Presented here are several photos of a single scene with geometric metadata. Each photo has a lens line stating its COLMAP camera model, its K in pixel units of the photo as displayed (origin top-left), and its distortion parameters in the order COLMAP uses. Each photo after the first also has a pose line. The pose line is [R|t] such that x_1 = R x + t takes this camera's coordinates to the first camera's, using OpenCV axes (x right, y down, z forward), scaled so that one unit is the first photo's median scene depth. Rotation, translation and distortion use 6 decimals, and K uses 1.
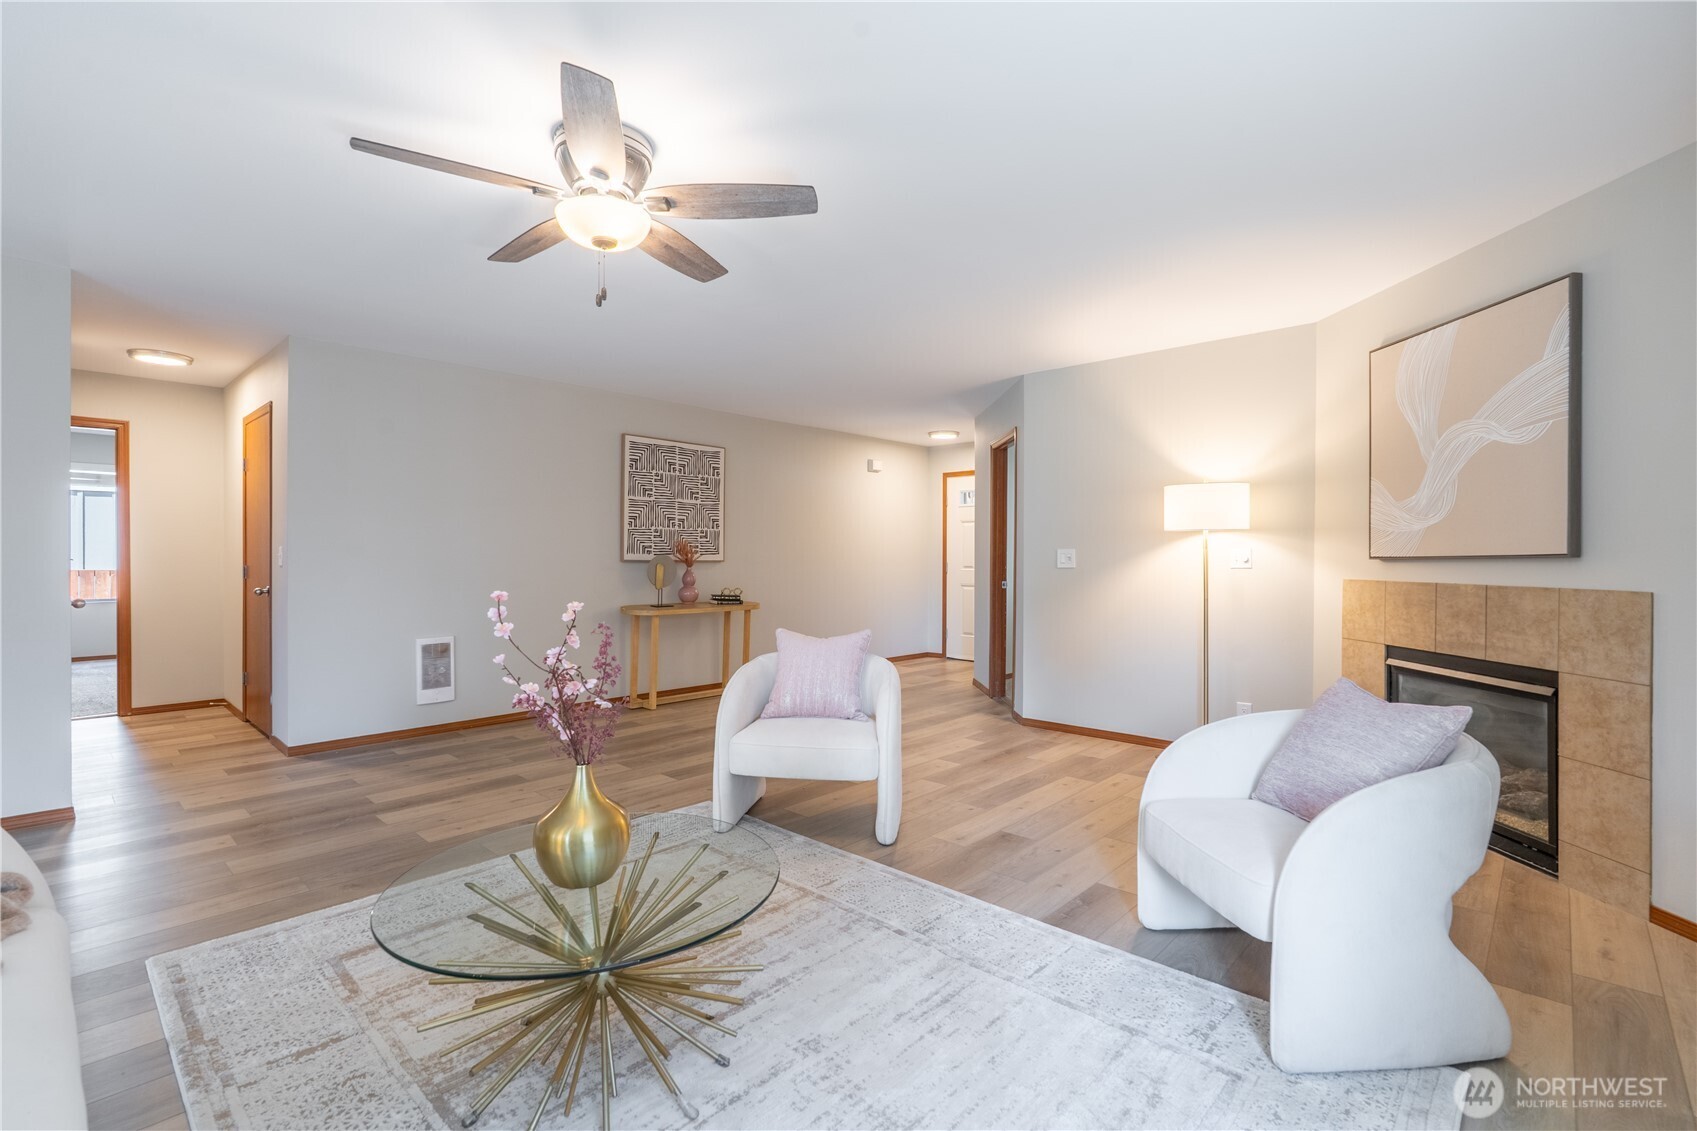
lens RADIAL K [[775.6, 0, 843.2], [0, 775.6, 559.6], [0, 0, 1]] dist [-0.004486, 0.002717]
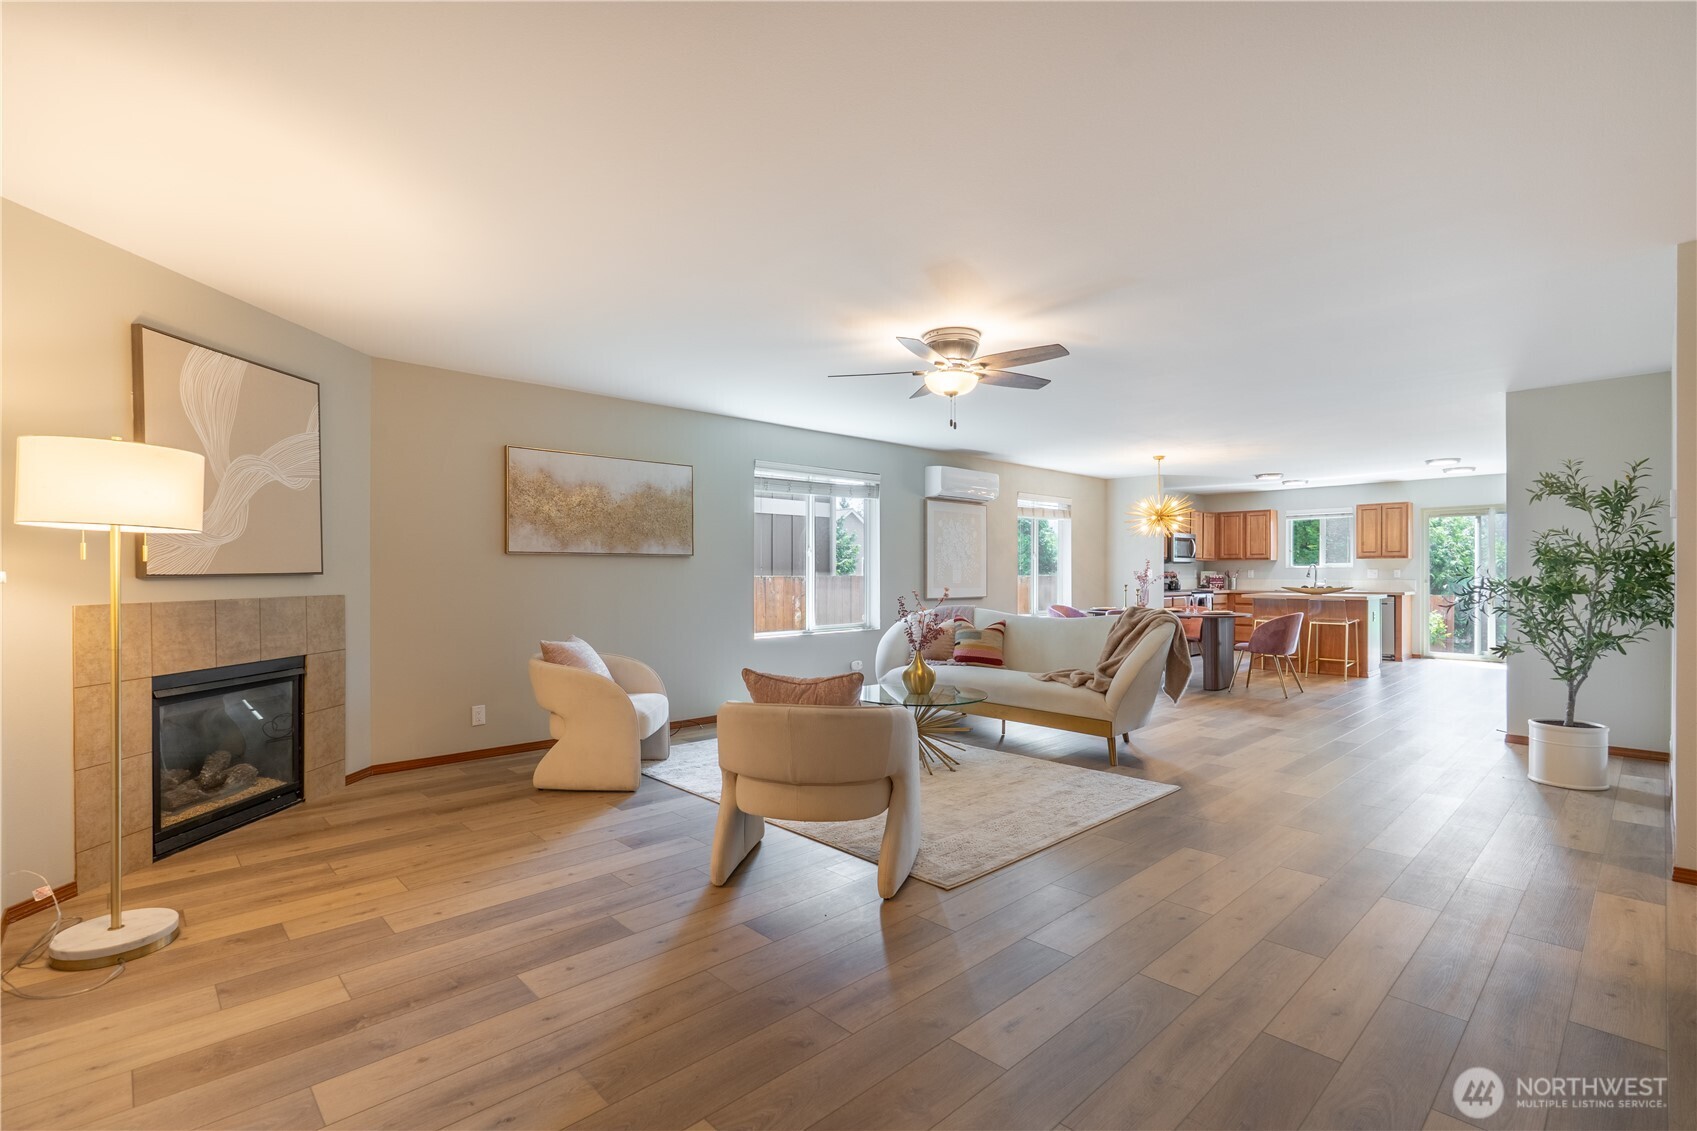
lens RADIAL K [[775.6, 0, 859.6], [0, 775.6, 577.5], [0, 0, 1]] dist [-0.004486, 0.002717]
pose [[-0.999144, -0.002950, 0.041272, -0.129933], [-0.002639, 0.999968, 0.007602, -0.009768], [-0.041293, 0.007487, -0.999119, 2.010937]]
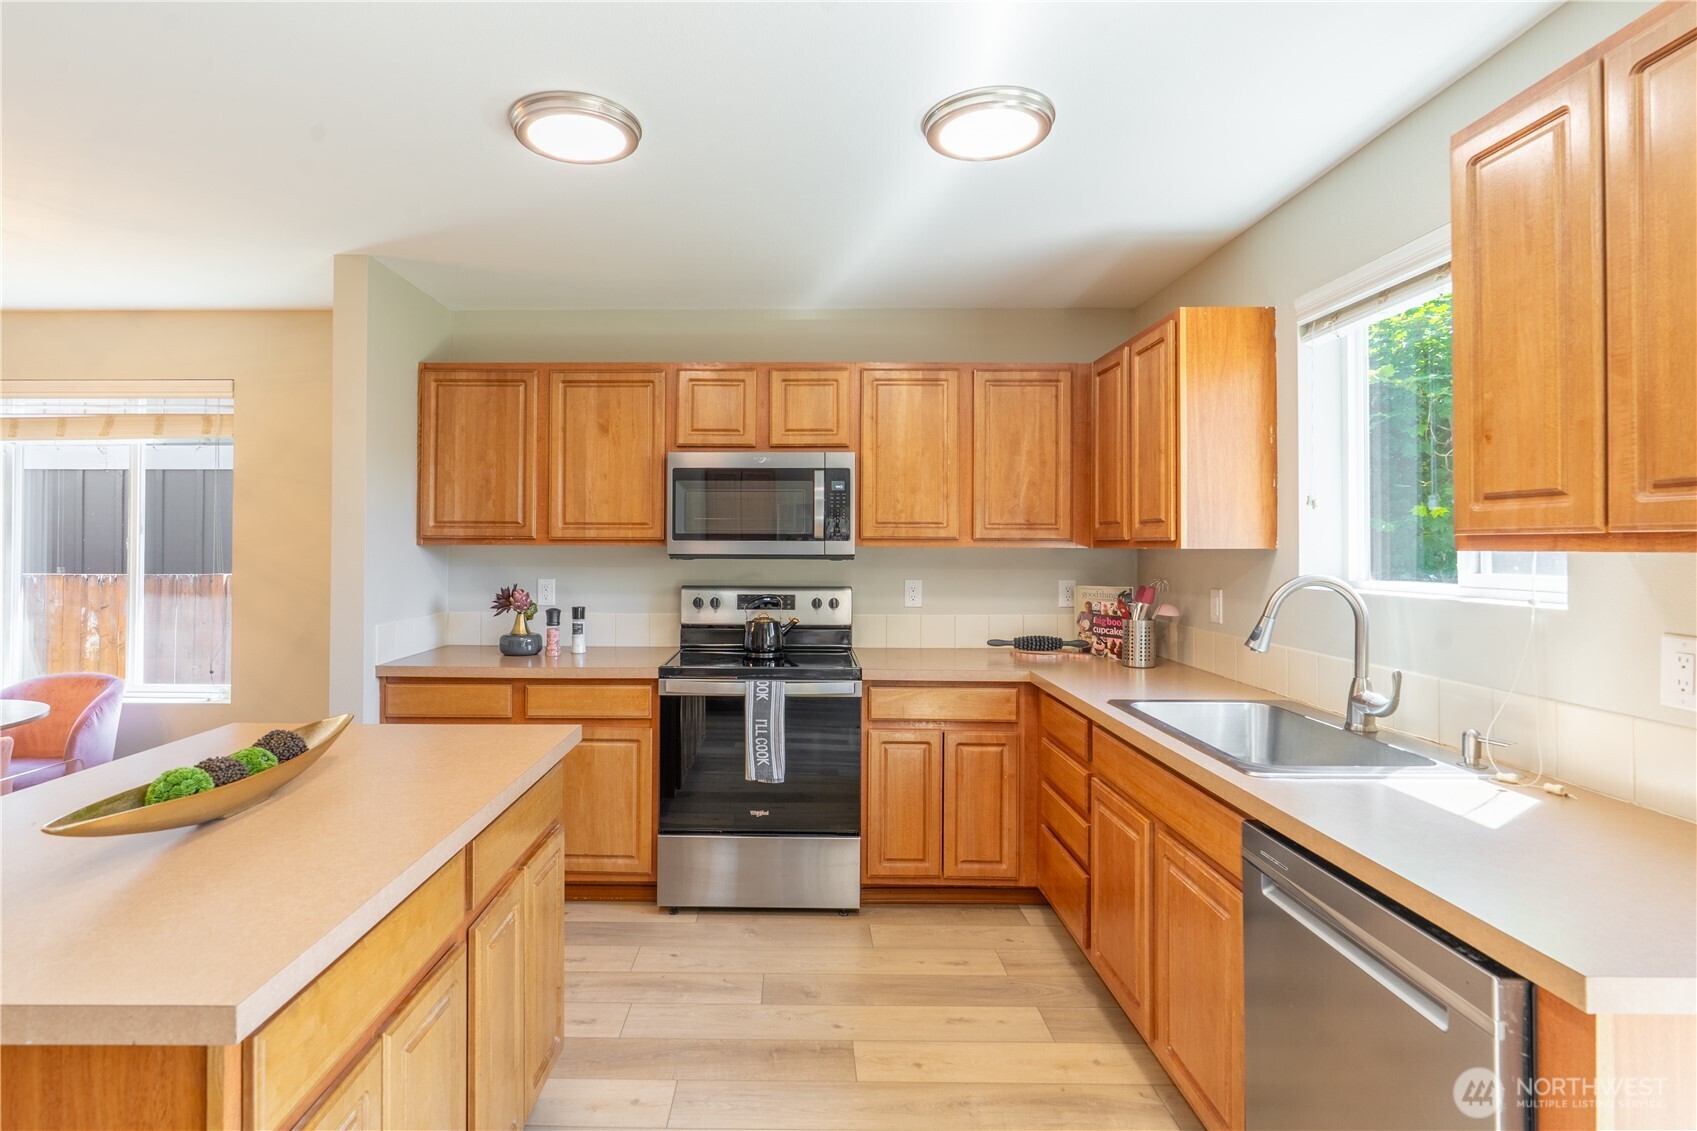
lens RADIAL K [[841.7, 0, 784.3], [0, 841.7, 533.5], [0, 0, 1]] dist [-0.006465, -0.000974]
pose [[-0.676812, 0.002741, 0.736151, -1.597523], [-0.003828, 0.999966, -0.007243, -0.056338], [-0.736146, -0.007720, -0.676778, 0.026578]]
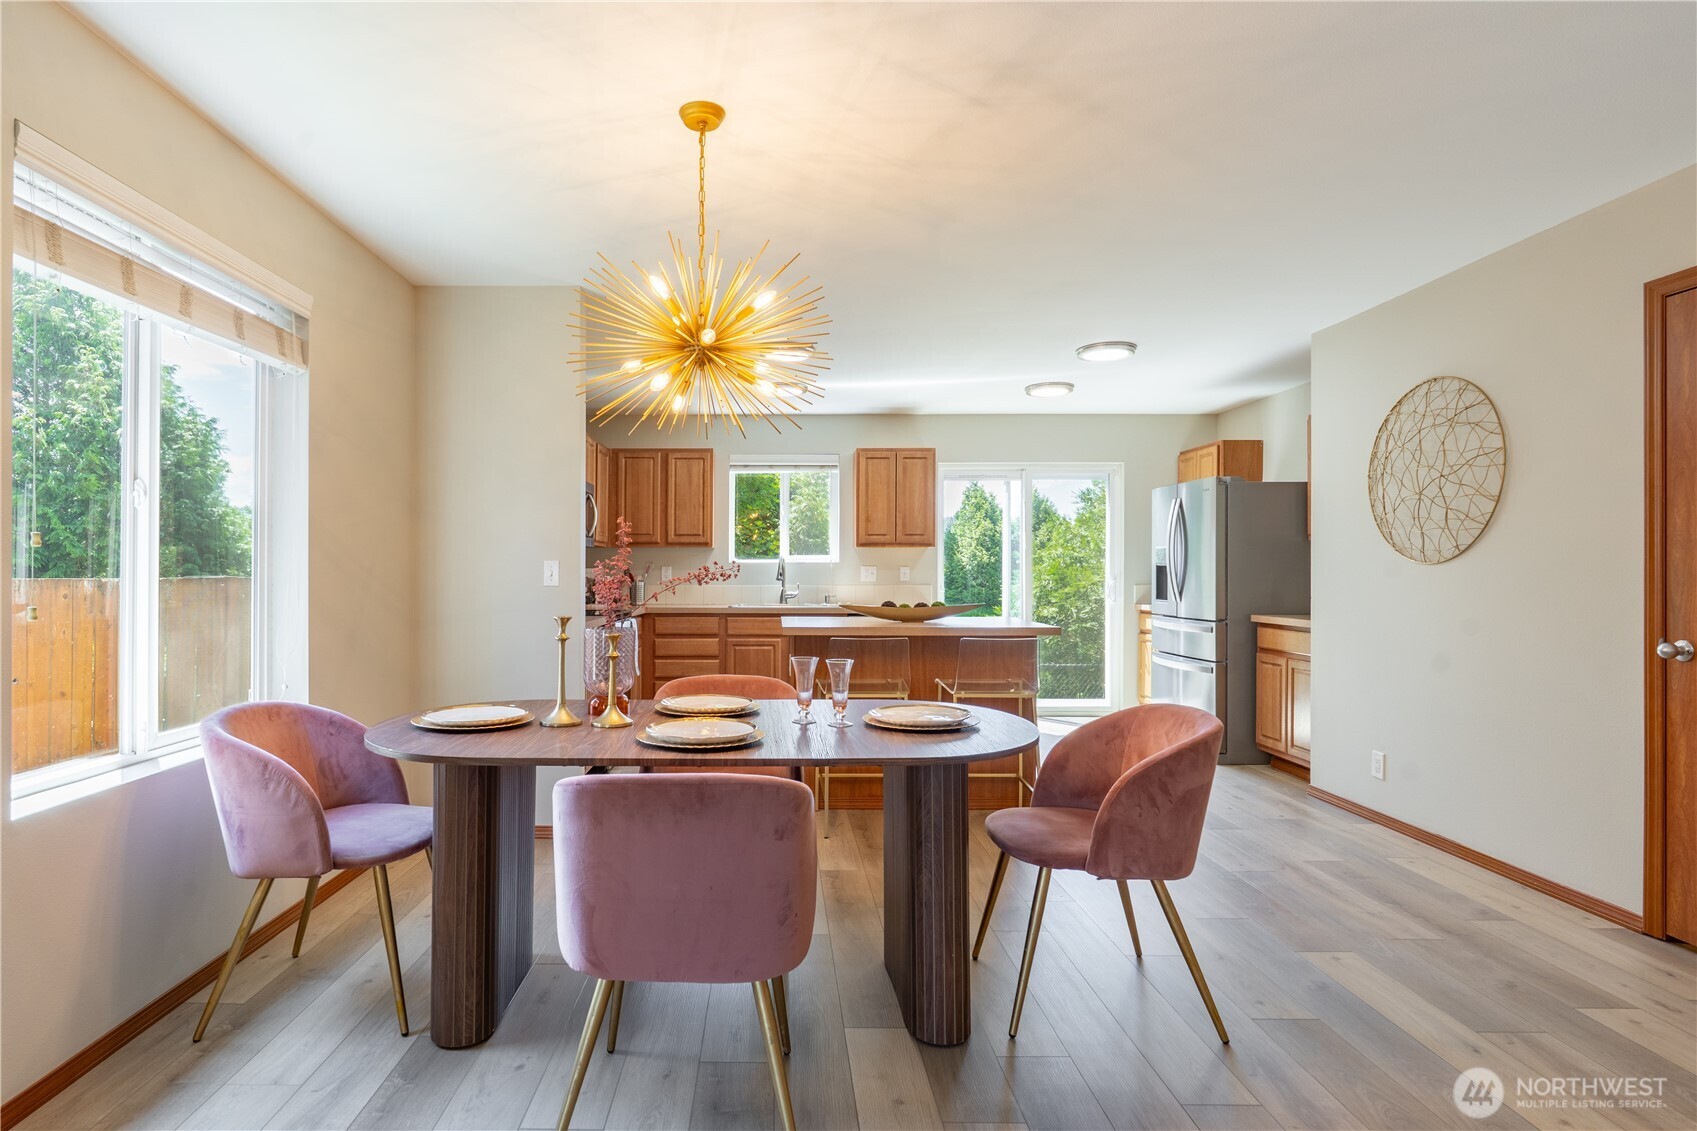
lens RADIAL K [[876.7, 0, 756.1], [0, 876.7, 575.1], [0, 0, 1]] dist [0.000151, 0.000287]
pose [[-0.741396, -0.004814, -0.671051, -0.430306], [-0.008293, 0.999964, 0.001989, -0.007458], [0.671017, 0.007040, -0.741409, 0.580073]]
